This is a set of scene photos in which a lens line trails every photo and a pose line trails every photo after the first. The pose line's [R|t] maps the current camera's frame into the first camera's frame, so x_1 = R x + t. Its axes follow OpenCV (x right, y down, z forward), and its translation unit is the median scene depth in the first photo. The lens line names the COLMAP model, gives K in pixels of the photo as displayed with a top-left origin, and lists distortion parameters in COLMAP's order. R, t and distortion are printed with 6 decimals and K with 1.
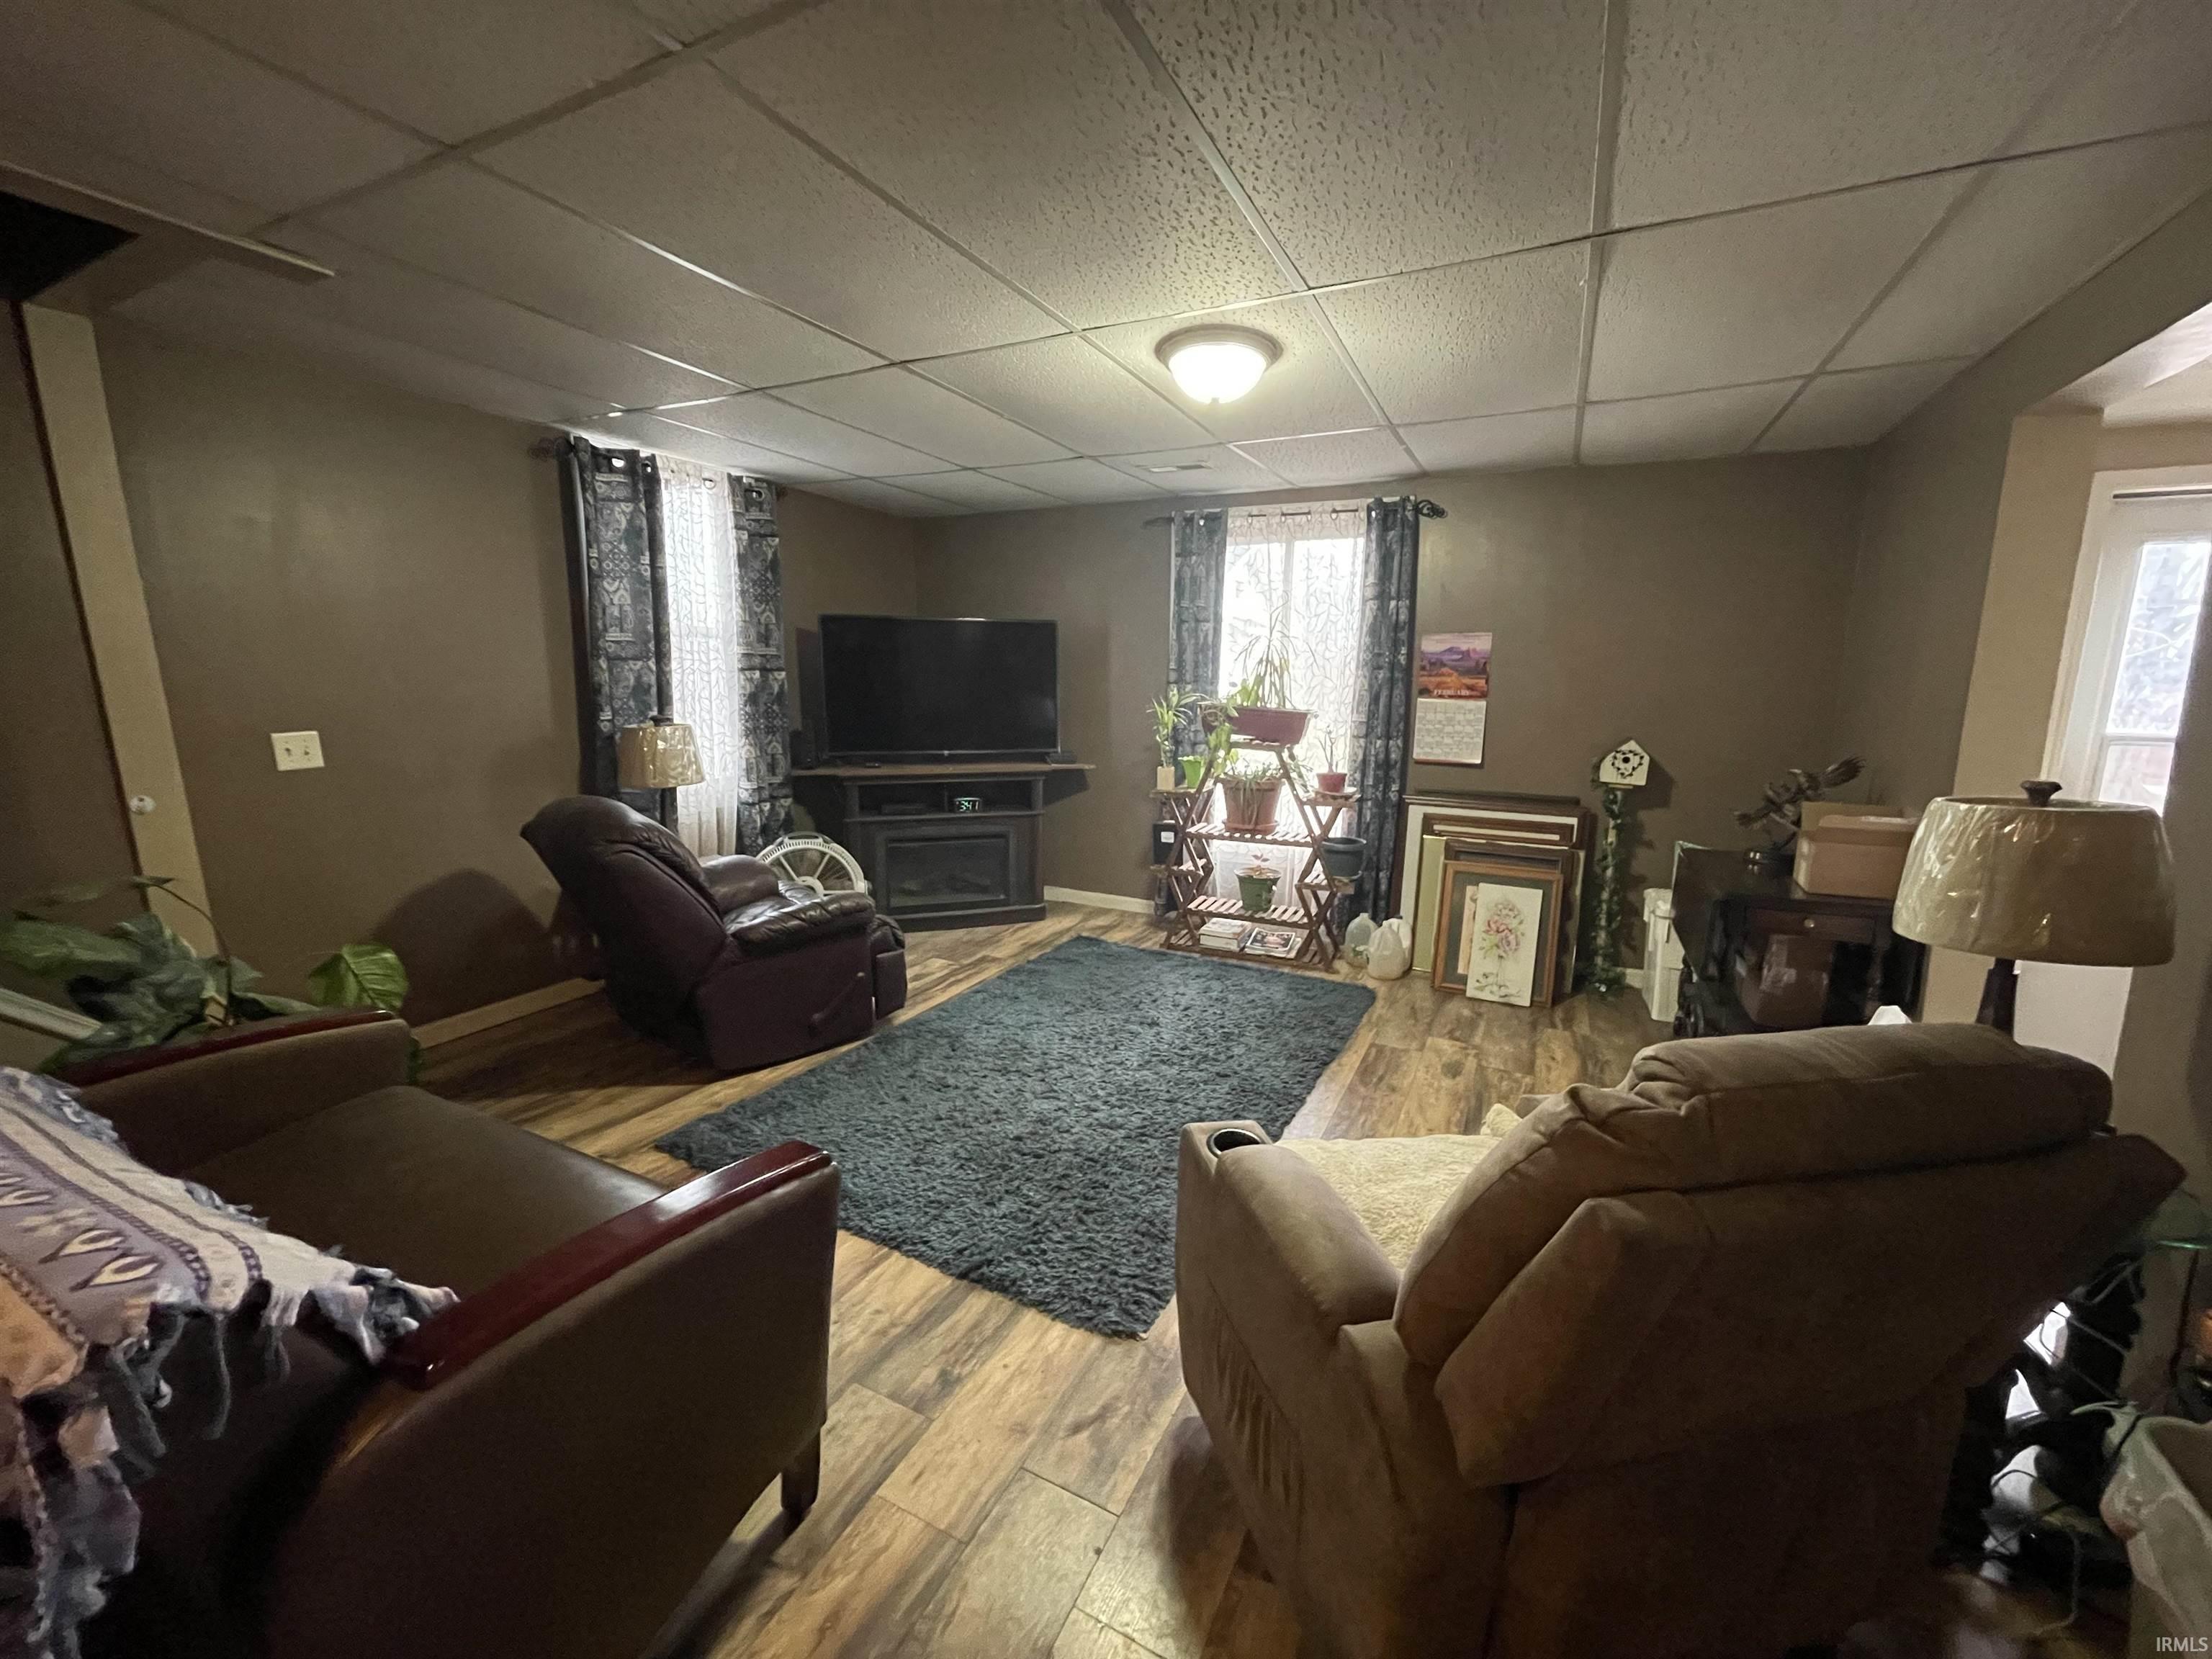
lens RADIAL K [[886.0, 0, 1096.2], [0, 886.0, 829.7], [0, 0, 1]] dist [-0.000783, -0.000360]
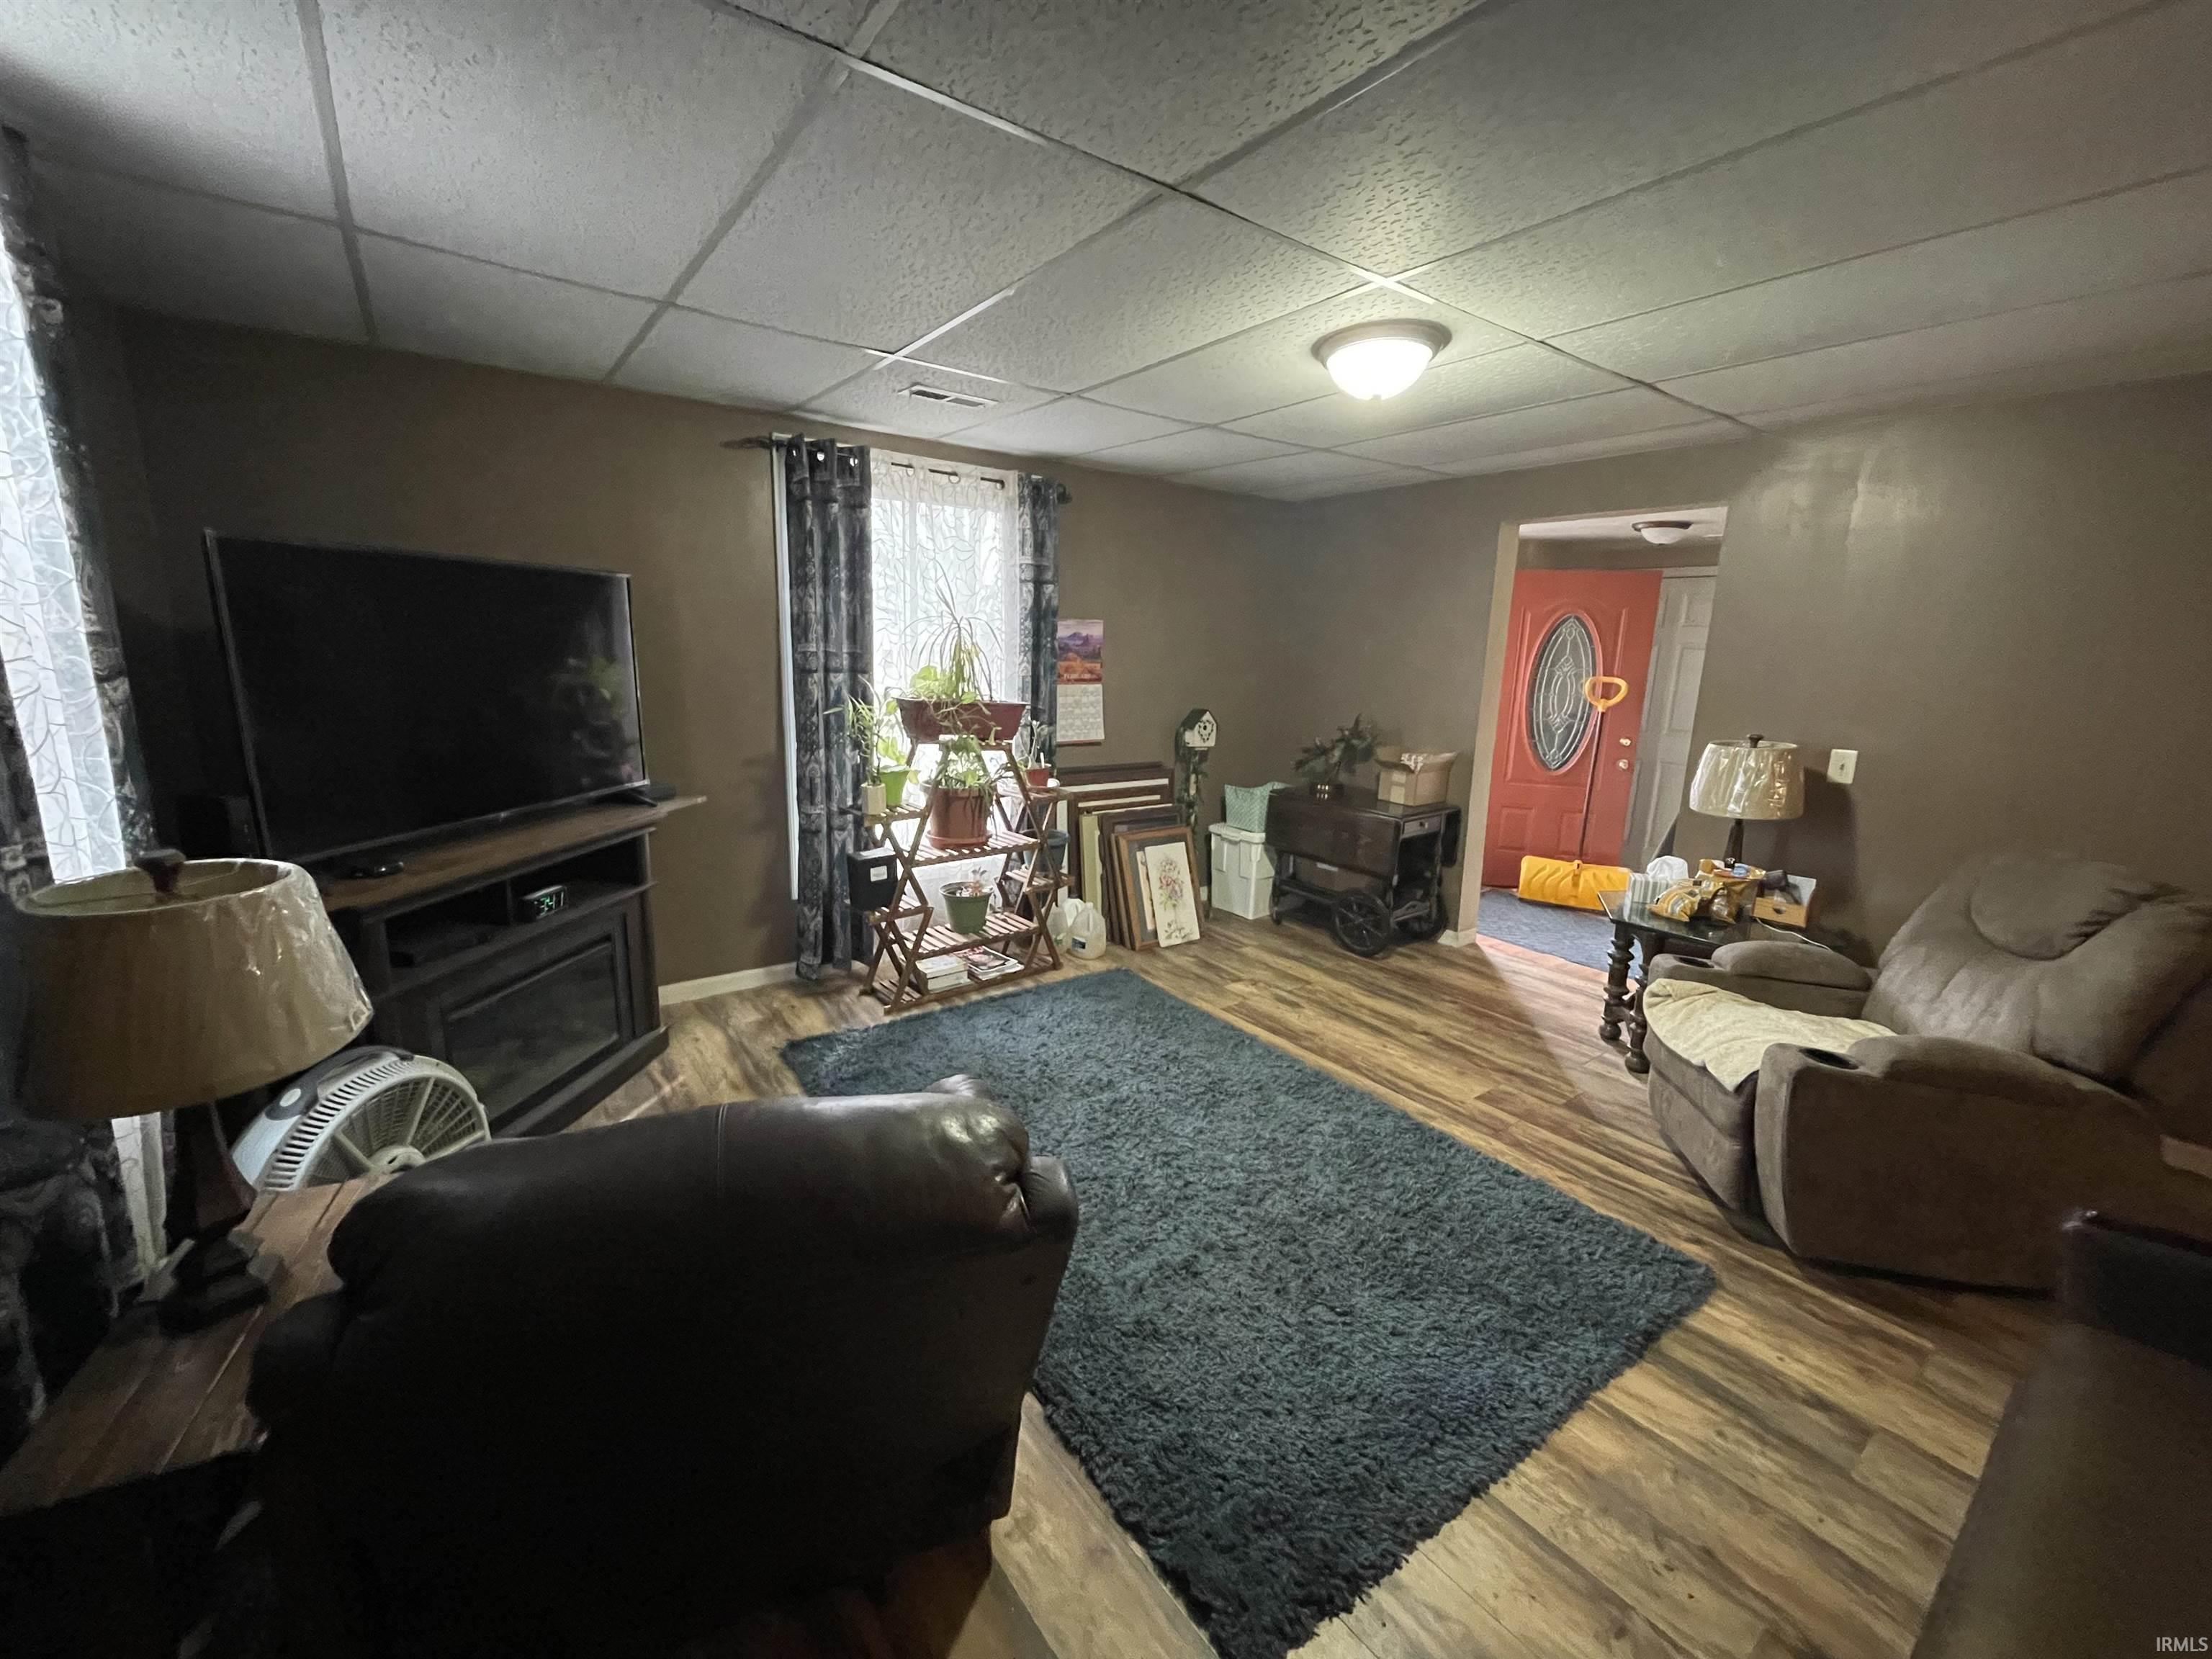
lens RADIAL K [[886.0, 0, 1096.2], [0, 886.0, 829.7], [0, 0, 1]] dist [-0.000783, -0.000360]
pose [[0.435409, -0.189225, 0.880121, -0.552097], [0.132627, 0.980475, 0.145189, -0.127075], [-0.890409, 0.053511, 0.452004, 0.518349]]
